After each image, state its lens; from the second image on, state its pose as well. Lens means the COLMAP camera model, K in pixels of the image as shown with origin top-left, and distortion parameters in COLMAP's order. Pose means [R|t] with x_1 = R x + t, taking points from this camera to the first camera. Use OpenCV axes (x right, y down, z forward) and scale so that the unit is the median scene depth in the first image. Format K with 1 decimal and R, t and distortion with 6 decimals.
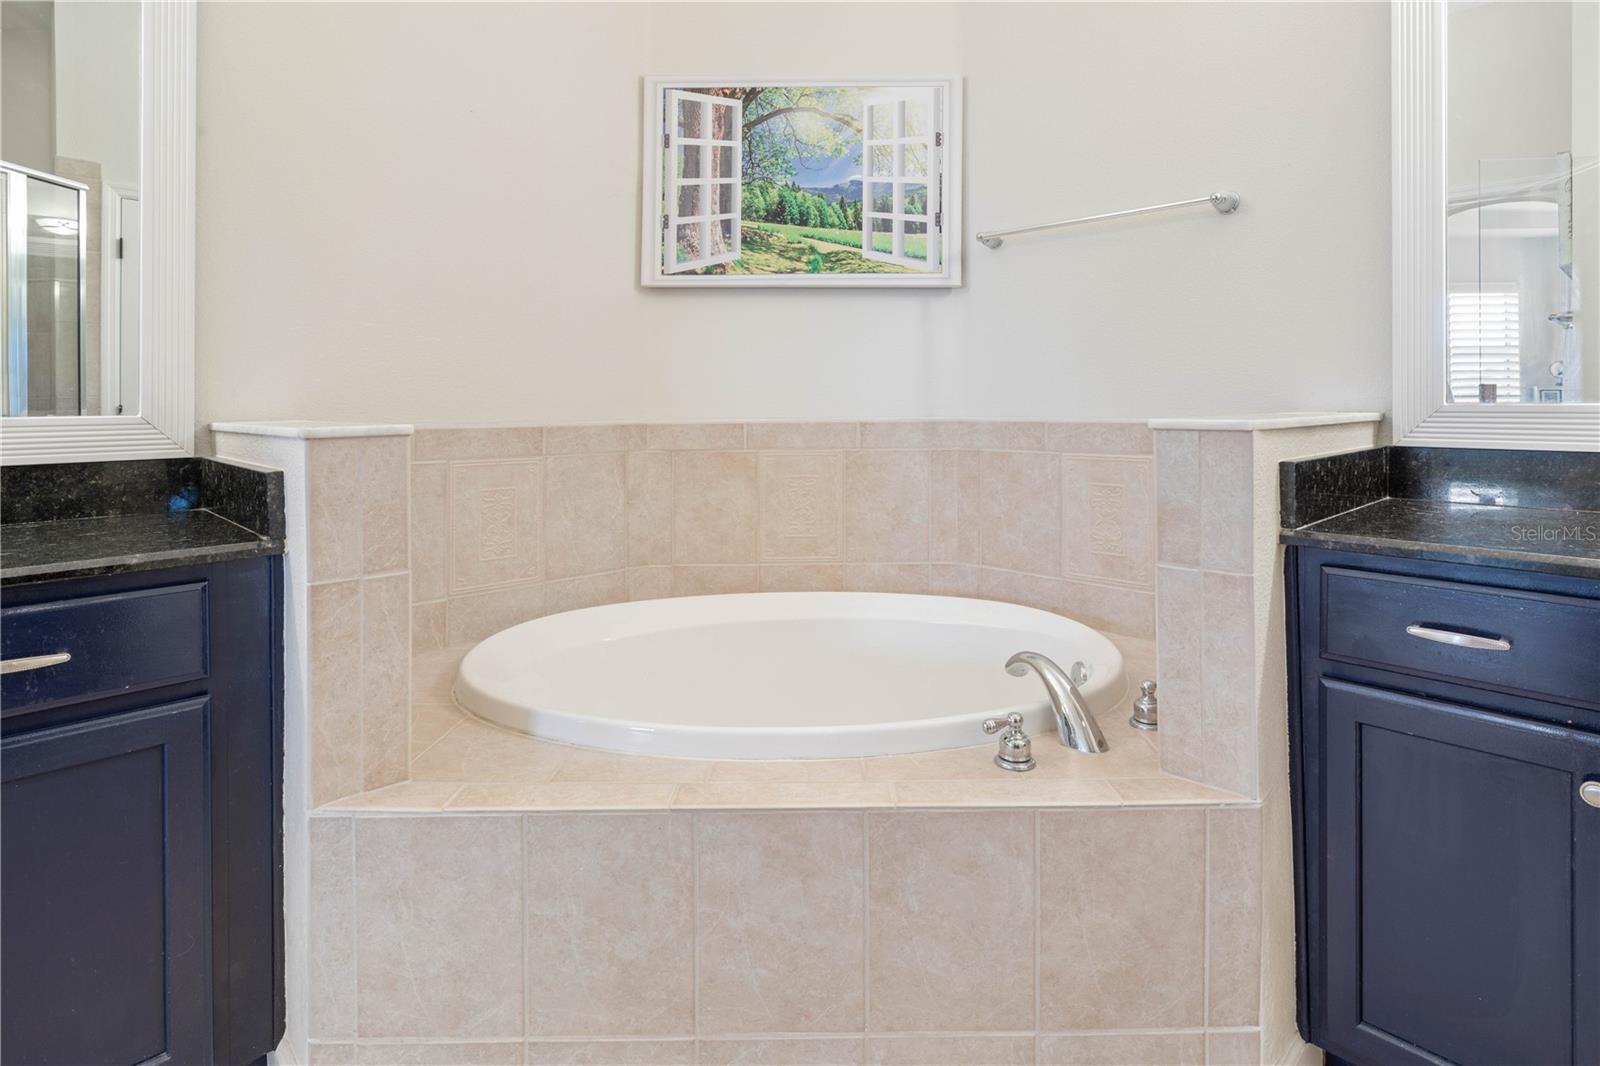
lens RADIAL K [[833.7, 0, 825.3], [0, 833.7, 399.2], [0, 0, 1]] dist [-0.001851, -0.000522]
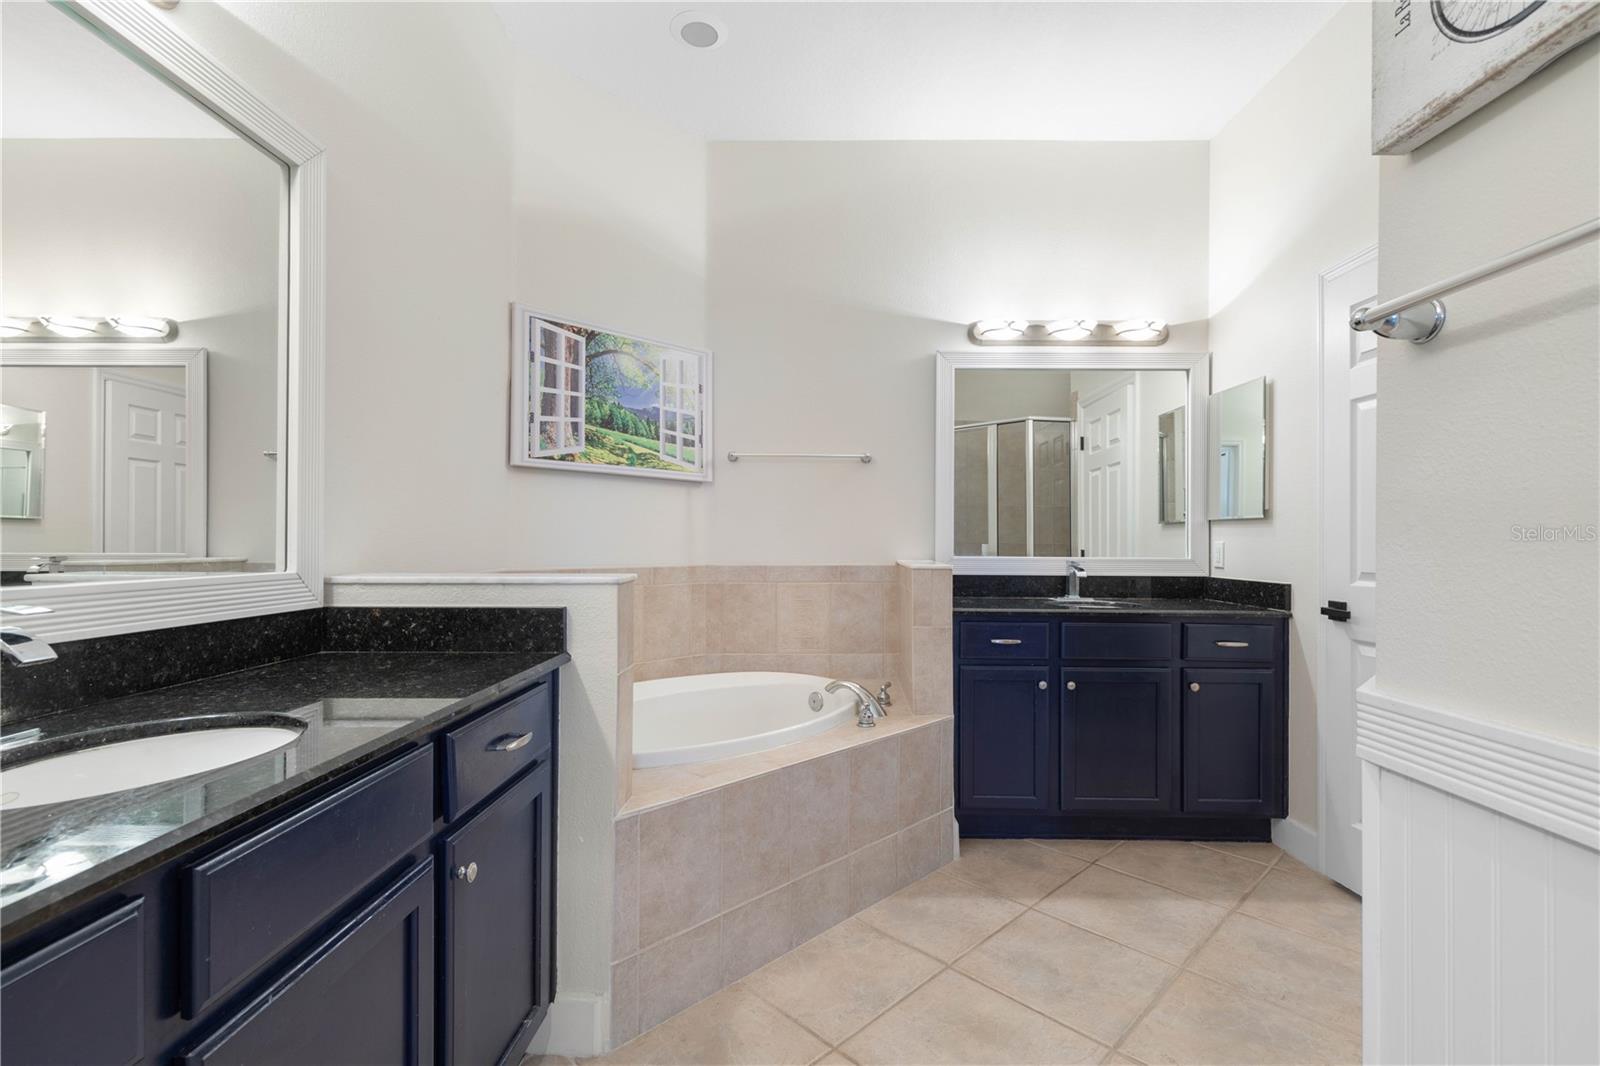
lens RADIAL K [[734.1, 0, 807.4], [0, 734.1, 536.5], [0, 0, 1]] dist [-0.001202, -0.000689]
pose [[0.700996, 0.015899, 0.712988, -0.715663], [-0.011051, 0.999874, -0.011431, -0.016106], [-0.713079, 0.000134, 0.701083, -0.128406]]
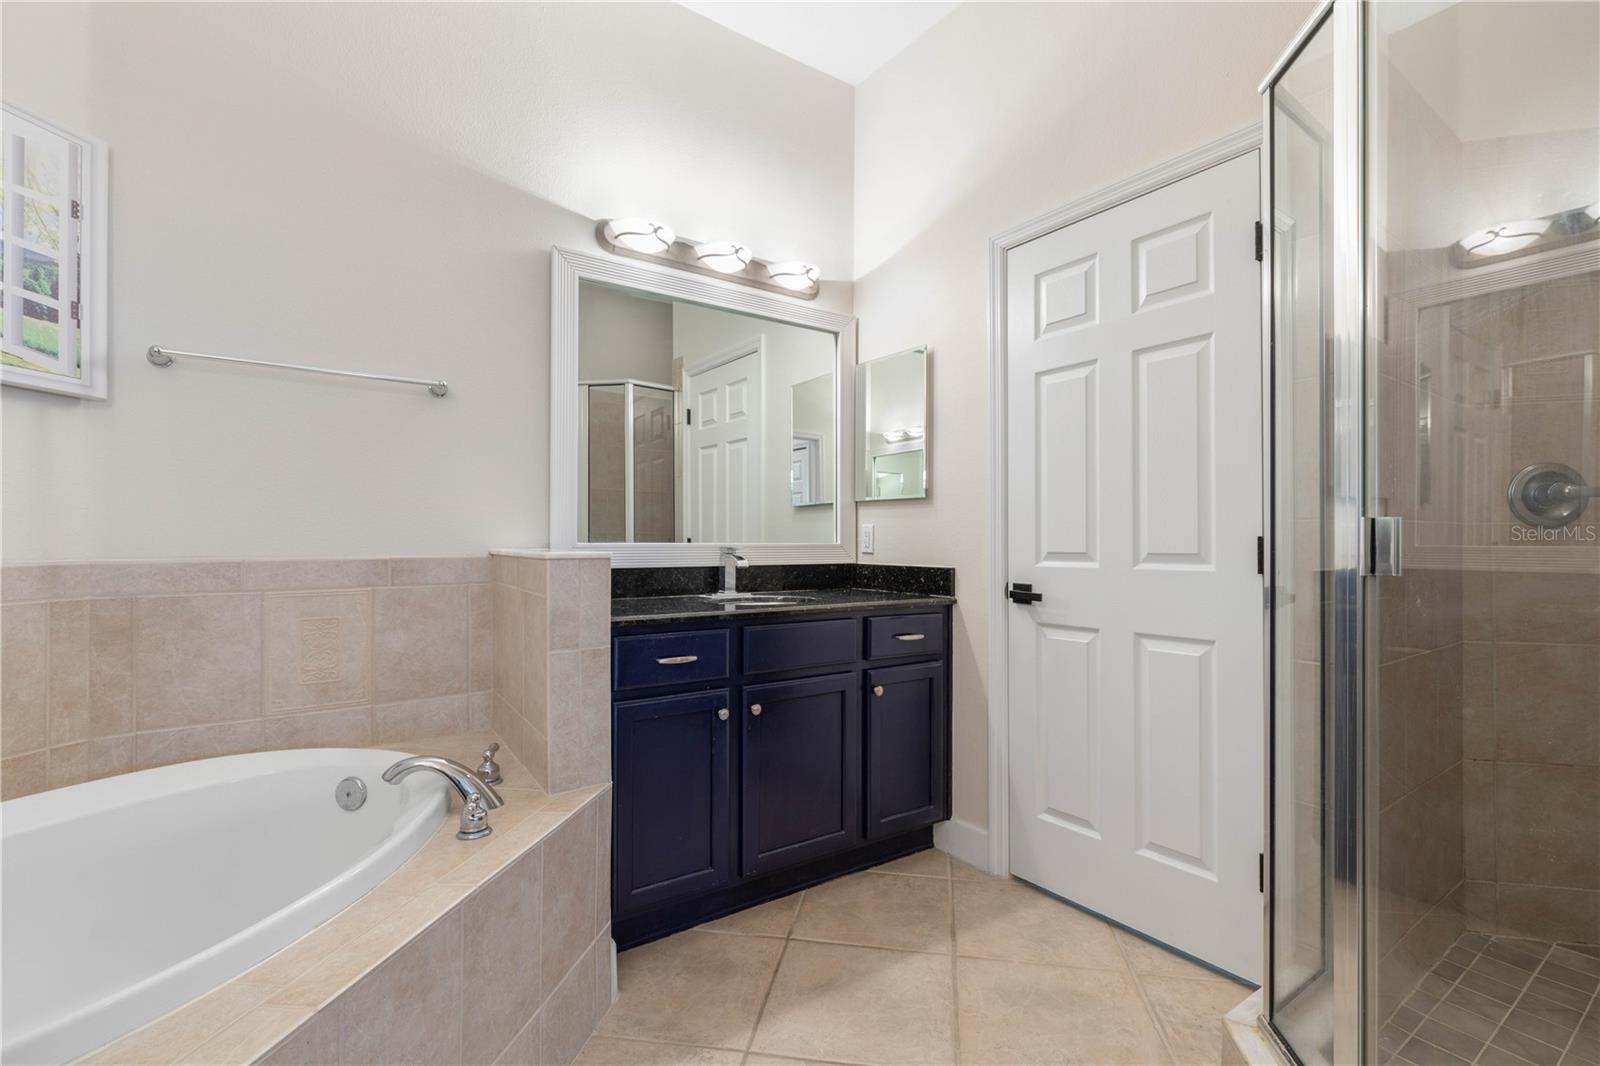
lens RADIAL K [[734.1, 0, 812.2], [0, 734.1, 534.3], [0, 0, 1]] dist [-0.001202, -0.000689]
pose [[0.142352, 0.016455, 0.989679, -0.450080], [-0.003517, 0.999864, -0.016119, 0.006369], [-0.989810, -0.001186, 0.142391, 0.204012]]
